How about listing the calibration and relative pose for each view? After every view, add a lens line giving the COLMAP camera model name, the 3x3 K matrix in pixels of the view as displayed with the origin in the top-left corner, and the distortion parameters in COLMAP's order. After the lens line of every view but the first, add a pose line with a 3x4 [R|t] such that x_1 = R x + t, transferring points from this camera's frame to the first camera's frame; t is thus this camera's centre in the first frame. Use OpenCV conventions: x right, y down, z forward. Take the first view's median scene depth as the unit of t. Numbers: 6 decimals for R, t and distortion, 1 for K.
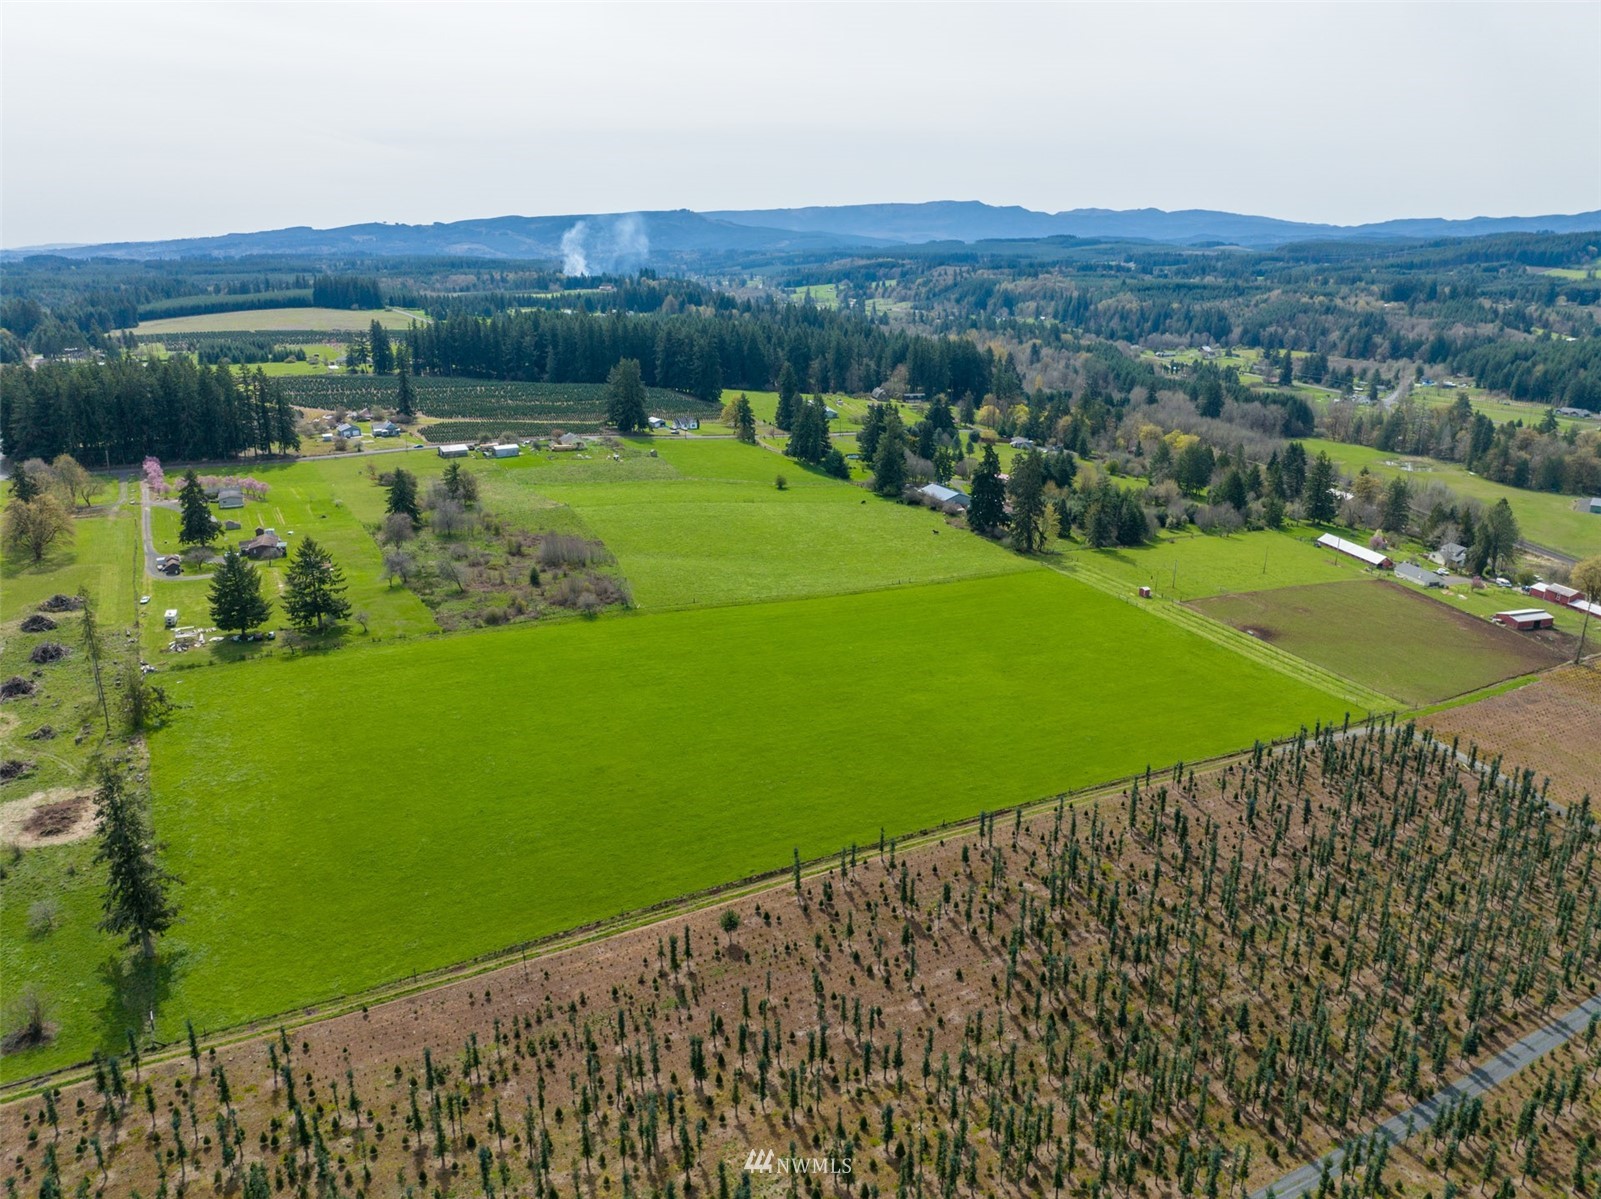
lens RADIAL K [[1134.0, 0, 798.0], [0, 1134.0, 603.8], [0, 0, 1]] dist [-0.045595, 0.011207]
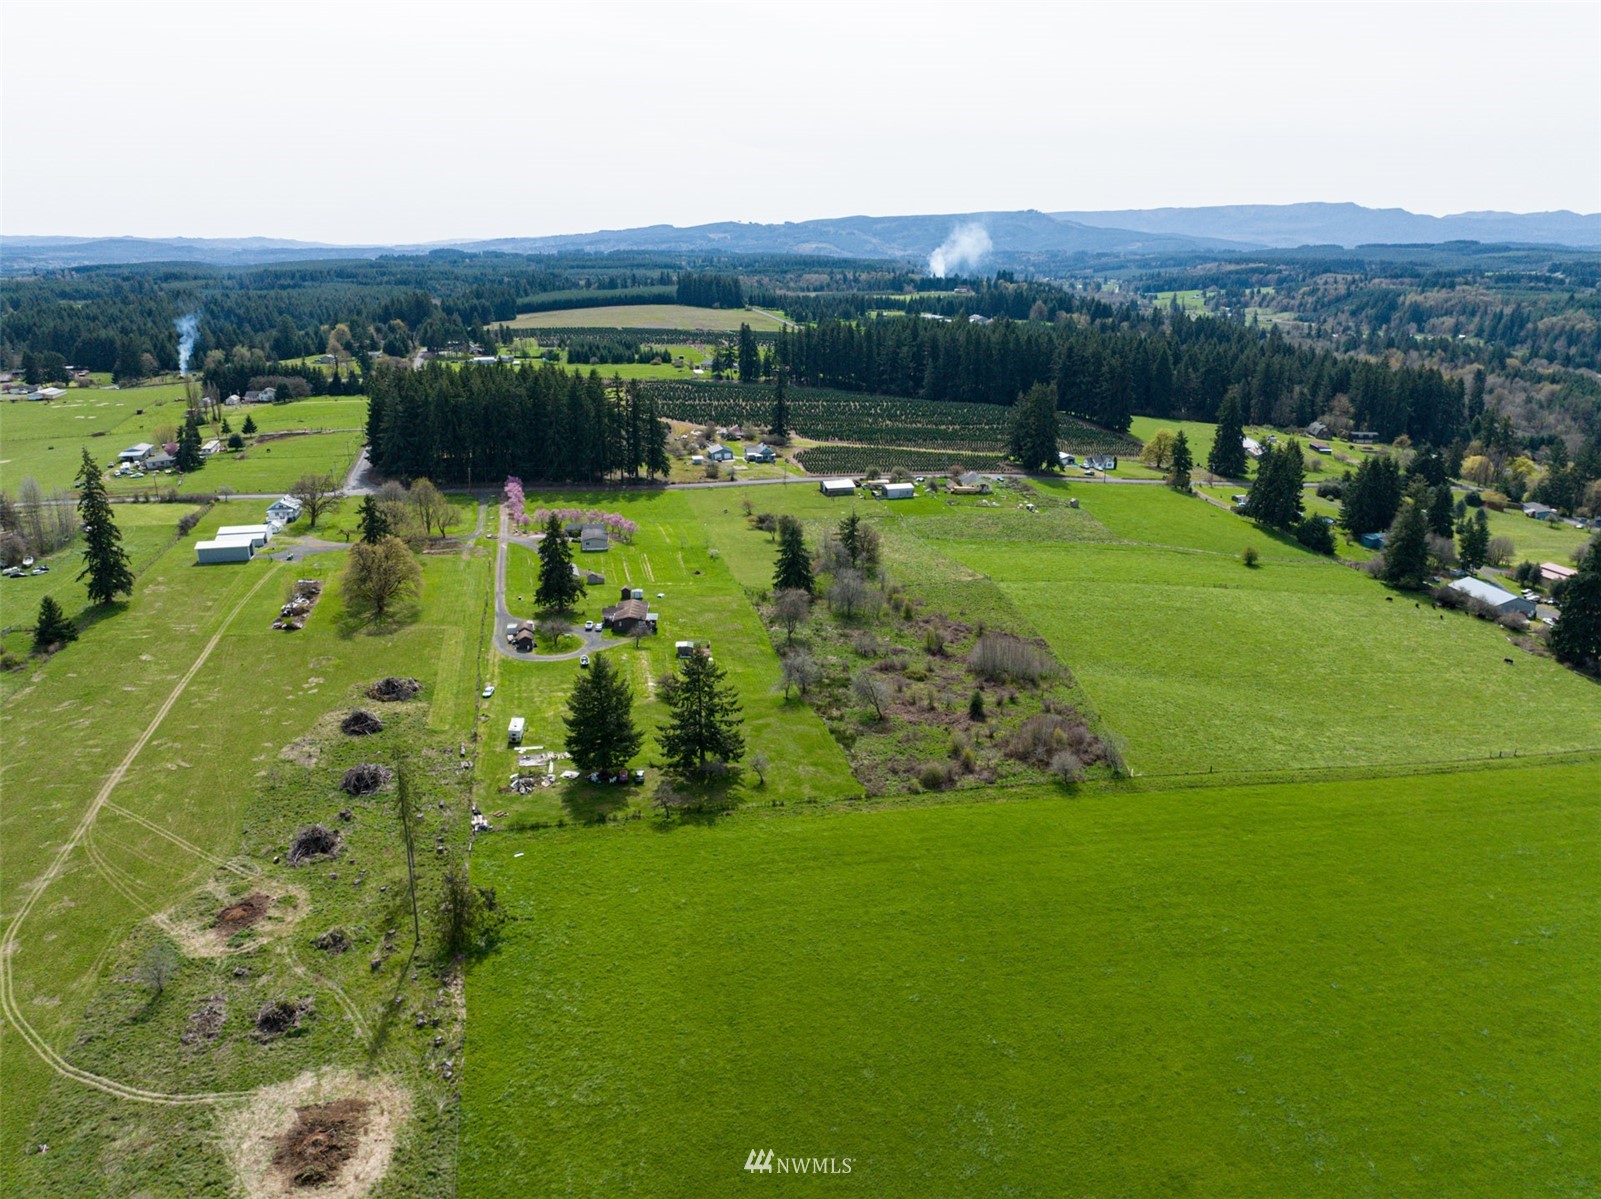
lens RADIAL K [[1134.0, 0, 794.8], [0, 1134.0, 587.3], [0, 0, 1]] dist [-0.045595, 0.011207]
pose [[0.959061, 0.085015, -0.270139, -0.099219], [-0.088736, 0.996054, -0.001570, -0.055790], [0.268940, 0.025477, 0.962820, 0.170583]]
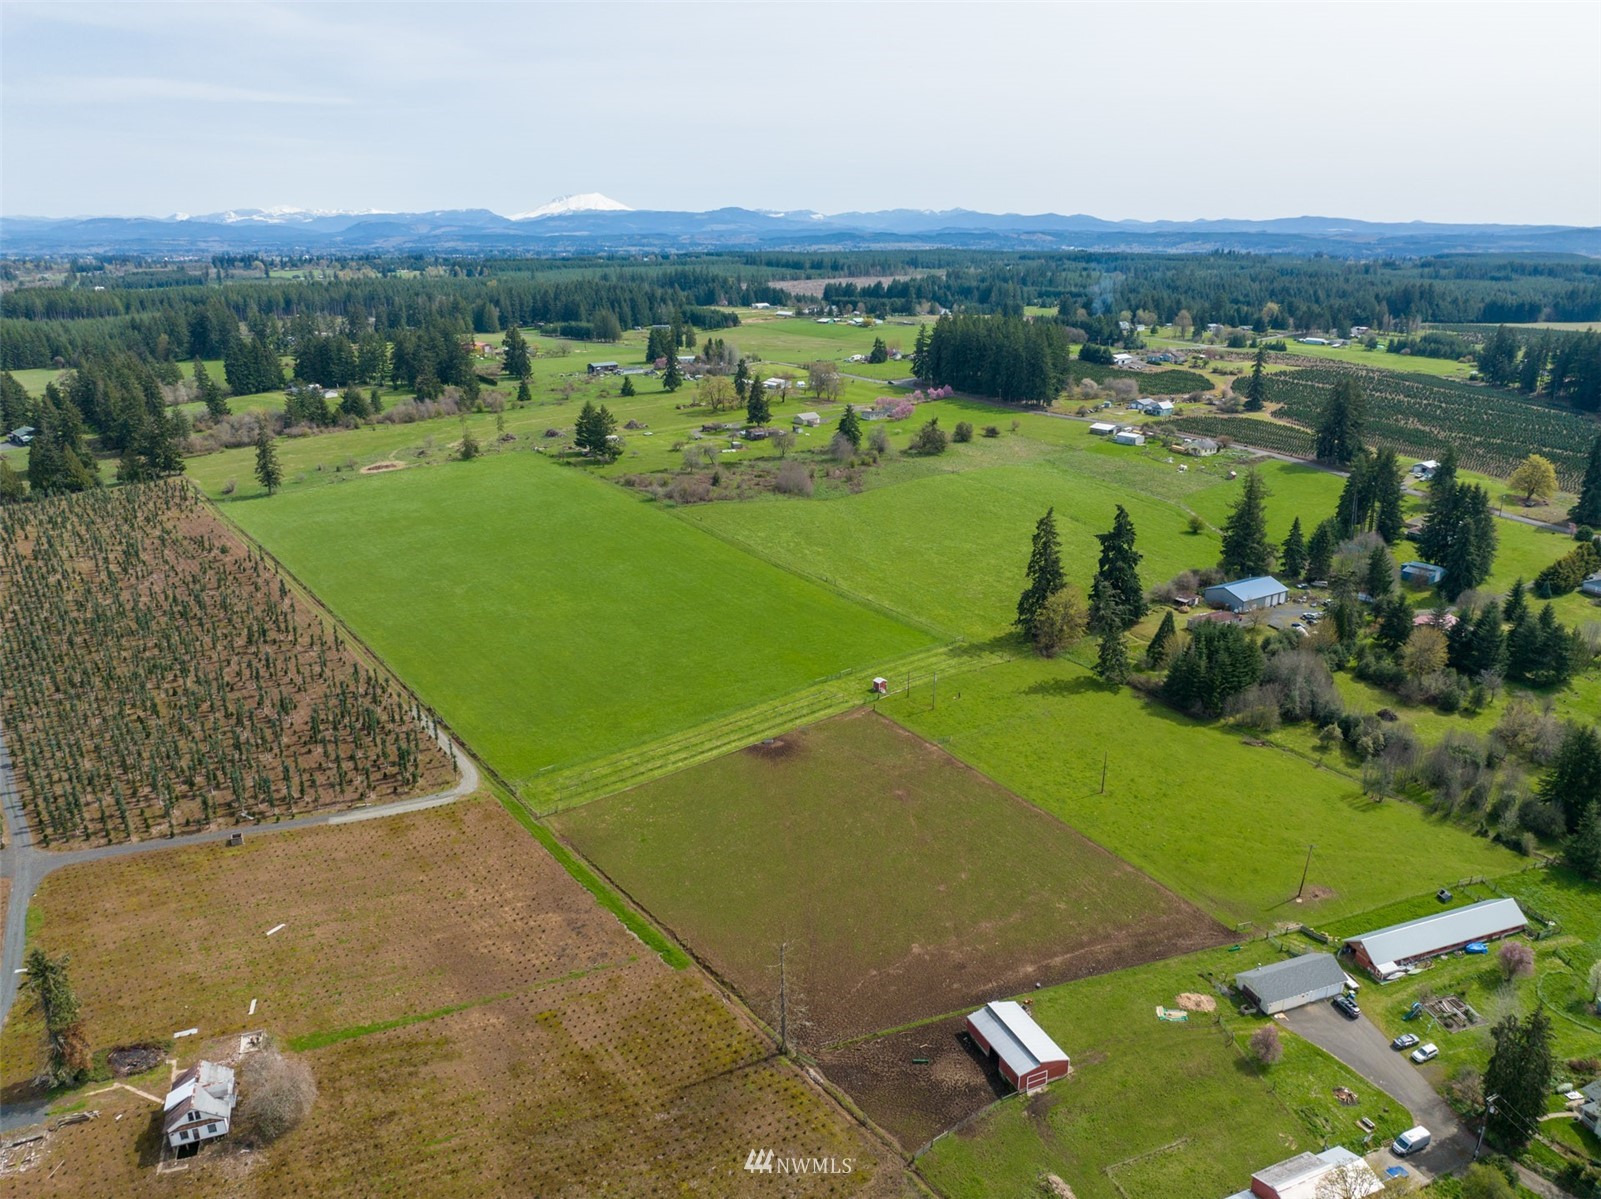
lens RADIAL K [[1134.0, 0, 798.4], [0, 1134.0, 614.9], [0, 0, 1]] dist [-0.045595, 0.011207]
pose [[0.126387, 0.321411, -0.938467, 0.717397], [-0.302949, 0.913362, 0.272014, -0.176810], [0.944589, 0.249929, 0.212808, 0.536184]]
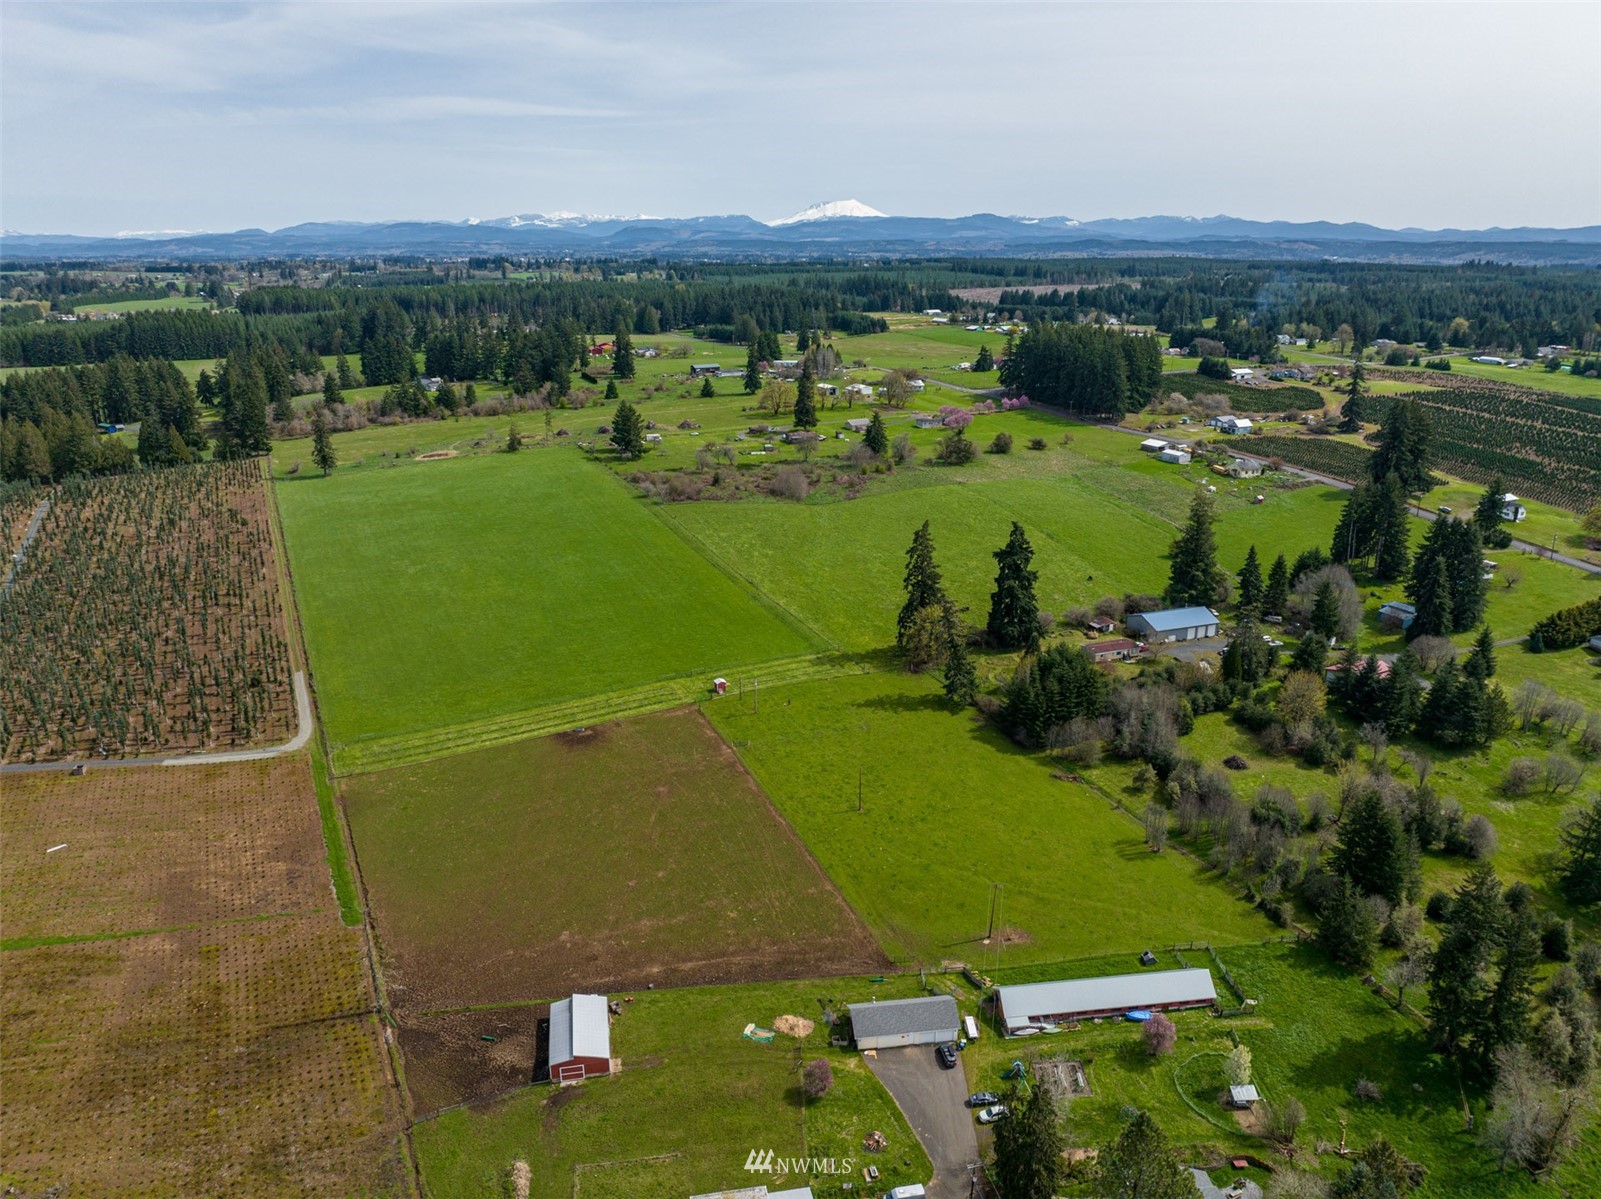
lens RADIAL K [[1134.0, 0, 800.6], [0, 1134.0, 589.8], [0, 0, 1]] dist [-0.045595, 0.011207]
pose [[-0.087041, 0.298886, -0.950311, 0.730114], [-0.303201, 0.900727, 0.311062, -0.236838], [0.948943, 0.315210, 0.012222, 0.716179]]
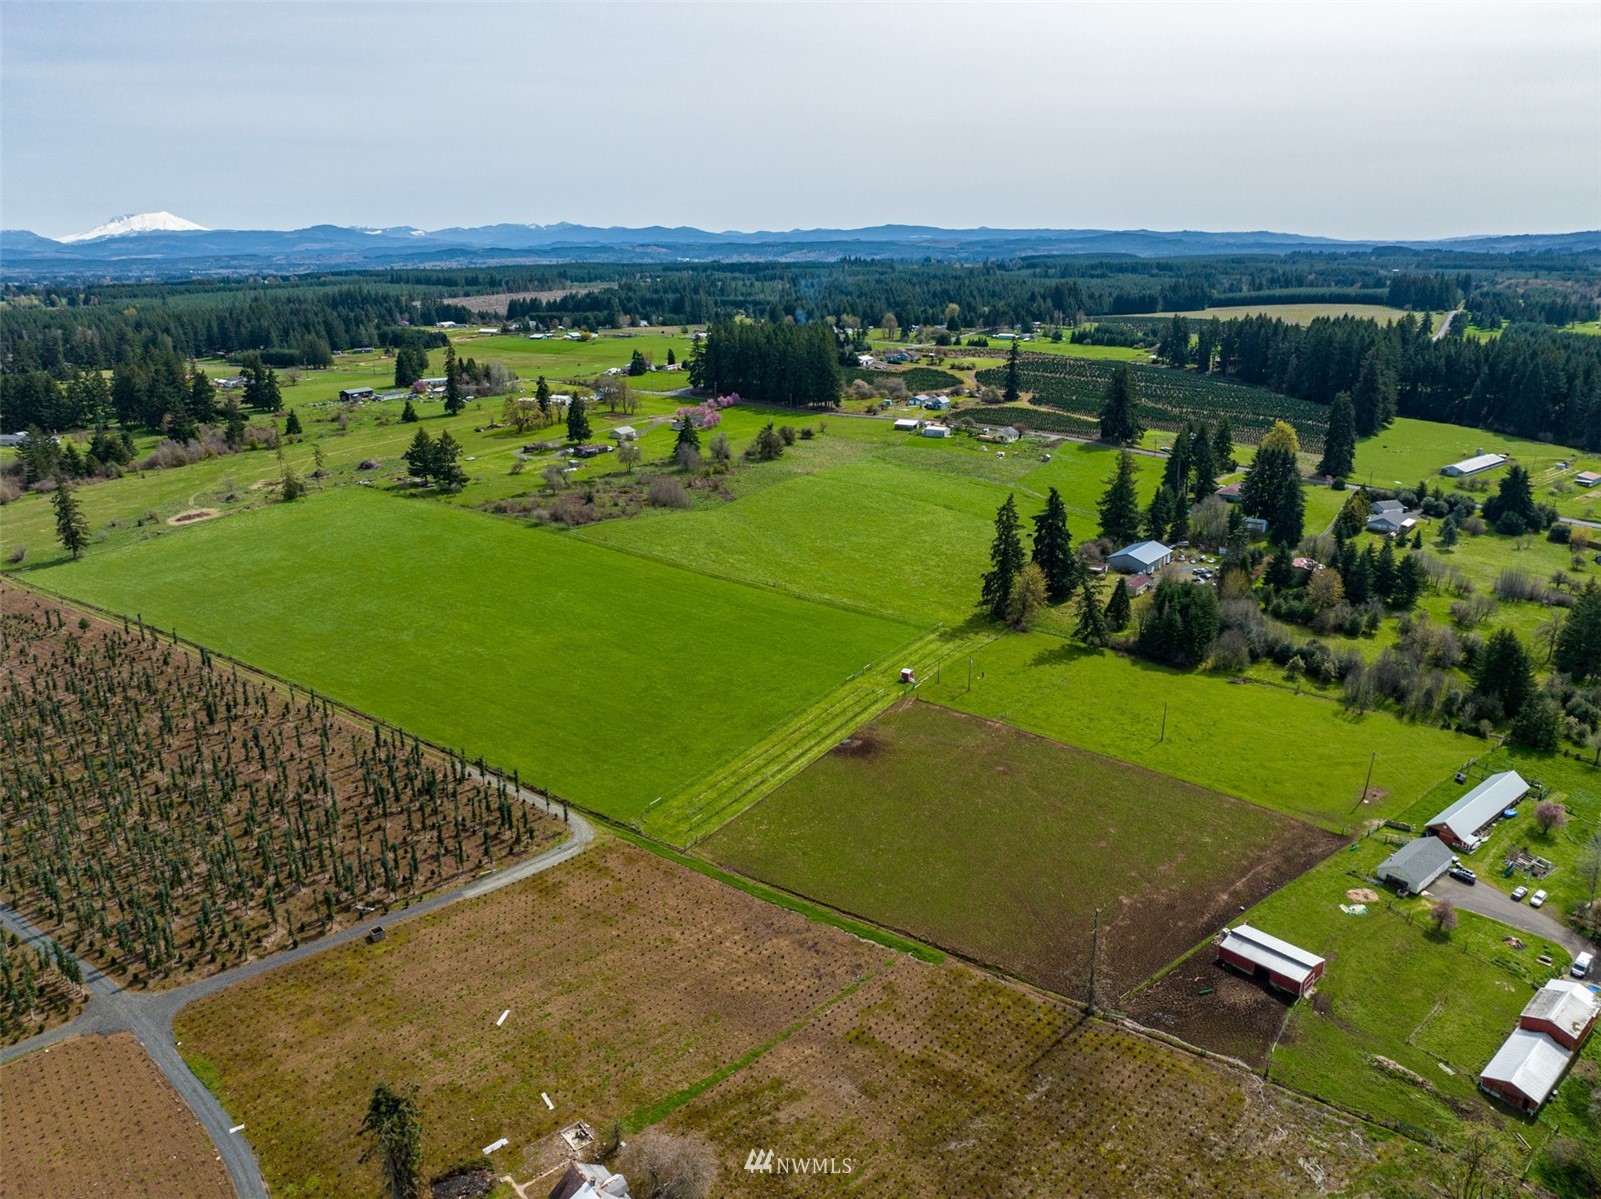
lens RADIAL K [[1134.0, 0, 797.8], [0, 1134.0, 593.5], [0, 0, 1]] dist [-0.045595, 0.011207]
pose [[0.442380, 0.264050, -0.857075, 0.671000], [-0.264807, 0.951523, 0.156467, -0.121716], [0.856842, 0.157741, 0.490857, 0.363951]]
